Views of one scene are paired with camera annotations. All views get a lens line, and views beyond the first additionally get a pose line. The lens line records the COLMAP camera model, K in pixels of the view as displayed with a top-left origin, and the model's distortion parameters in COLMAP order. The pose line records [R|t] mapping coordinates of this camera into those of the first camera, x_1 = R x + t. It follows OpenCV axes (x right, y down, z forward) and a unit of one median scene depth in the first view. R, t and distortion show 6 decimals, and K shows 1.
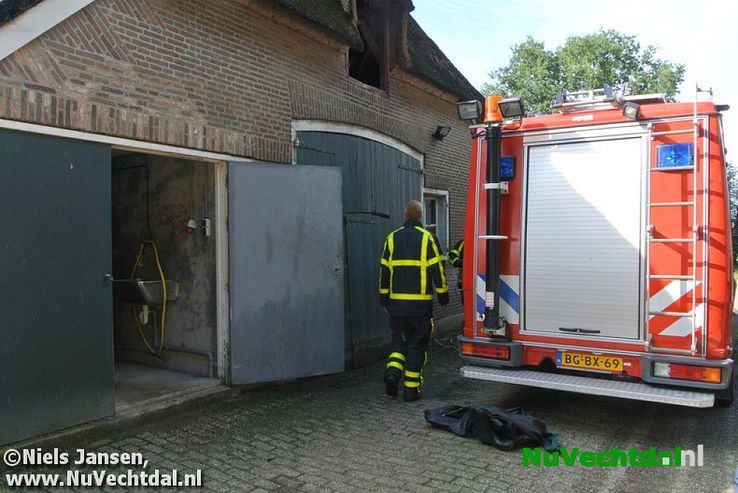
lens RADIAL K [[611.0, 0, 361.0], [0, 611.0, 239.6], [0, 0, 1]] dist [-0.081658, 0.007653]
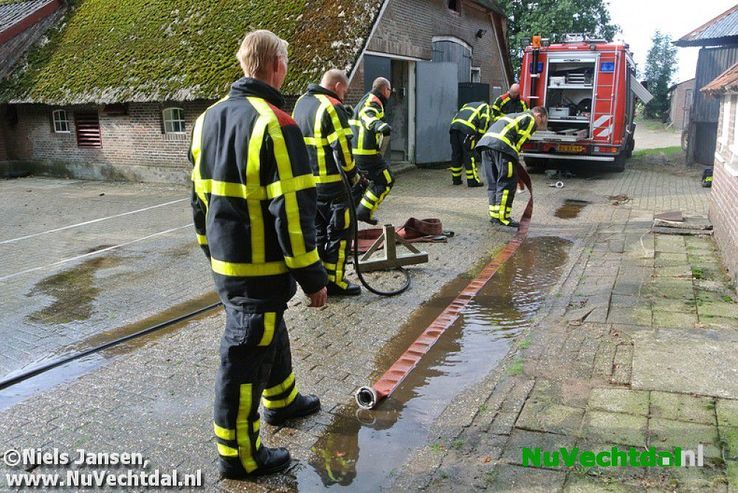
lens RADIAL K [[630.1, 0, 367.2], [0, 630.1, 270.6], [0, 0, 1]] dist [-0.095599, 0.021123]
pose [[0.989764, -0.042242, 0.136319, -0.728391], [0.002810, 0.960774, 0.277317, -0.026771], [-0.142686, -0.274095, 0.951059, -1.310361]]
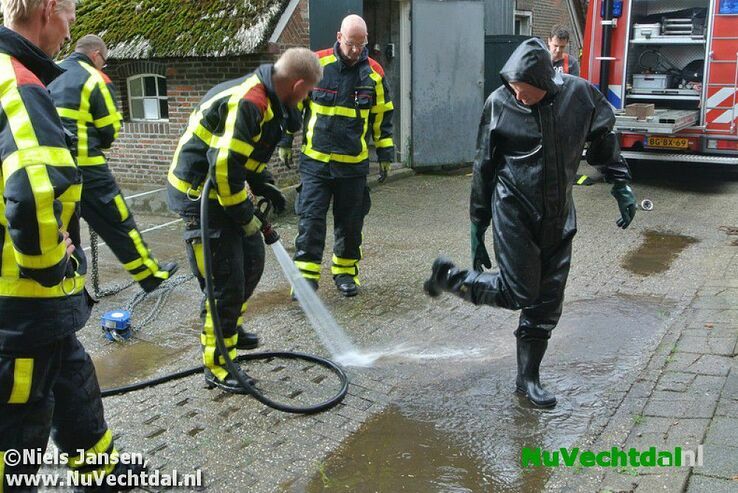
lens RADIAL K [[912.6, 0, 359.9], [0, 912.6, 270.2], [0, 0, 1]] dist [-0.074551, 0.000000]
pose [[0.995232, -0.027632, 0.093536, -0.532679], [0.004807, 0.971760, 0.235924, -0.022454], [-0.097414, -0.234350, 0.967259, -1.050124]]
